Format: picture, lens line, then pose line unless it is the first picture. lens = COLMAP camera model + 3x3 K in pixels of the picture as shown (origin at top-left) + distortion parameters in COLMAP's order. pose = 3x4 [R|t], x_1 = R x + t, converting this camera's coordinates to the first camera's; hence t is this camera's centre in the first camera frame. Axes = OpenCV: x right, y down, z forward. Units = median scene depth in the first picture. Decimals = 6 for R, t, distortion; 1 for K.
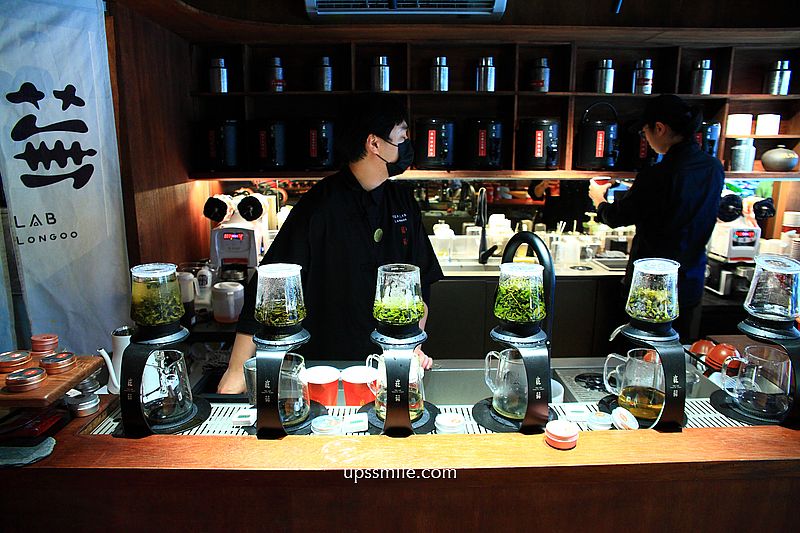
lens RADIAL K [[591.3, 0, 400.0], [0, 591.3, 266.5], [0, 0, 1]] dist [-0.109489, 0.114273]
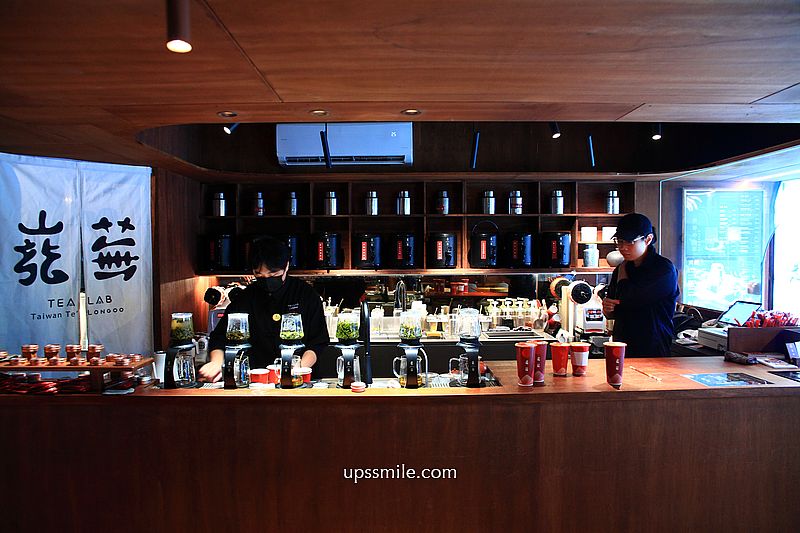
lens RADIAL K [[585.0, 0, 397.0], [0, 585.0, 249.6], [0, 0, 1]] dist [-0.070106, 0.003389]
pose [[0.999986, -0.005328, -0.000354, 0.133299], [0.005160, 0.981159, -0.193133, 0.064831], [0.001377, 0.193129, 0.981173, -0.404890]]
